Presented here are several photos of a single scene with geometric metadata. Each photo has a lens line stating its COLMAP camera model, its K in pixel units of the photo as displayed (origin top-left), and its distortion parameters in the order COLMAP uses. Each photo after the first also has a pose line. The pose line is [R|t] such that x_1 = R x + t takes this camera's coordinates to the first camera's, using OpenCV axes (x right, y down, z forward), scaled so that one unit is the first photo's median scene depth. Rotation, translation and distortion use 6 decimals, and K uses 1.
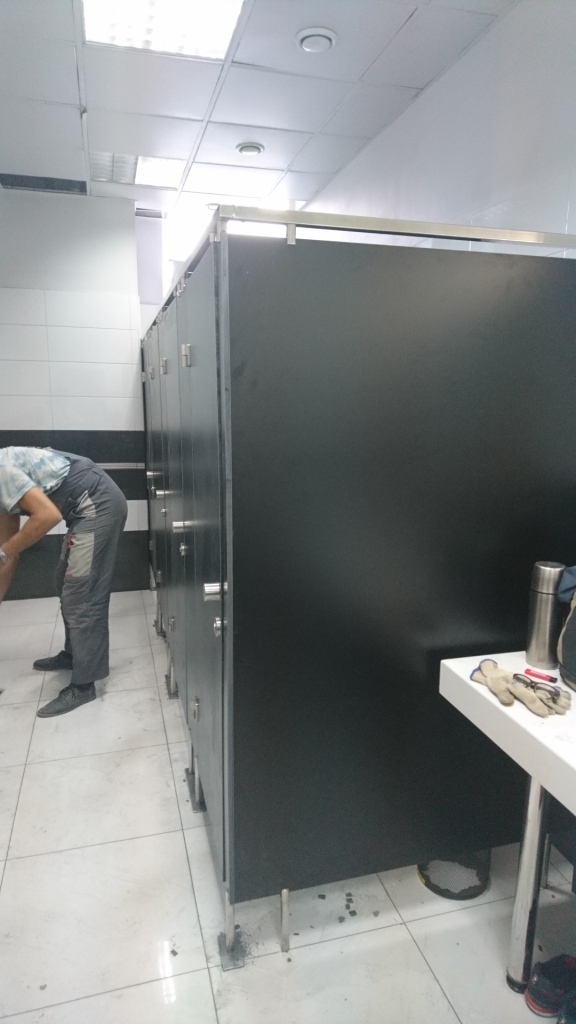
lens RADIAL K [[638.6, 0, 288.0], [0, 638.6, 512.0], [0, 0, 1]] dist [0.103289, -0.124832]
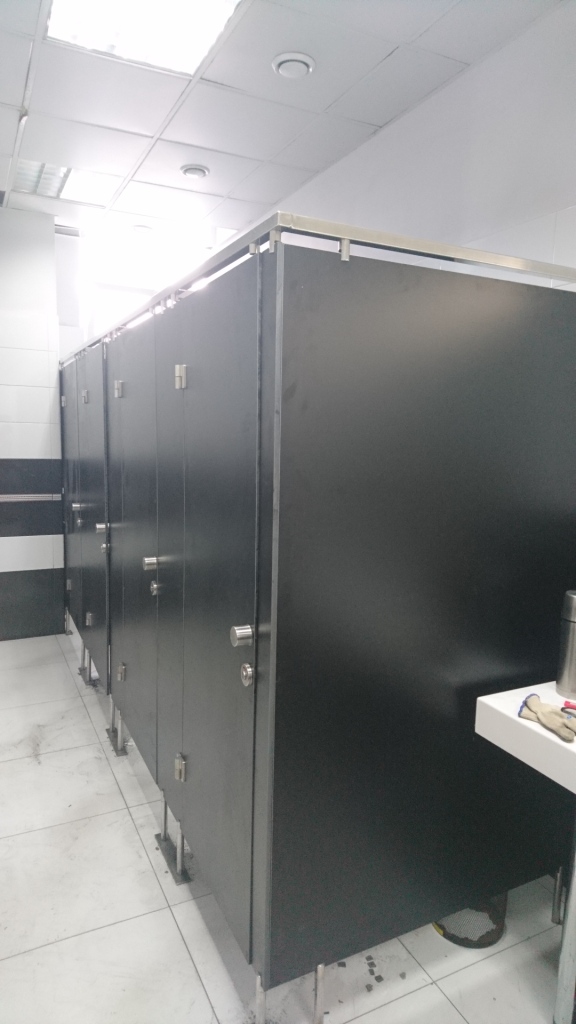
lens RADIAL K [[643.6, 0, 288.0], [0, 643.6, 512.0], [0, 0, 1]] dist [0.077650, -0.090787]
pose [[0.982478, -0.008559, 0.186180, -0.176684], [0.017753, 0.998701, -0.047770, -0.003048], [-0.185529, 0.050238, 0.981354, 0.074080]]
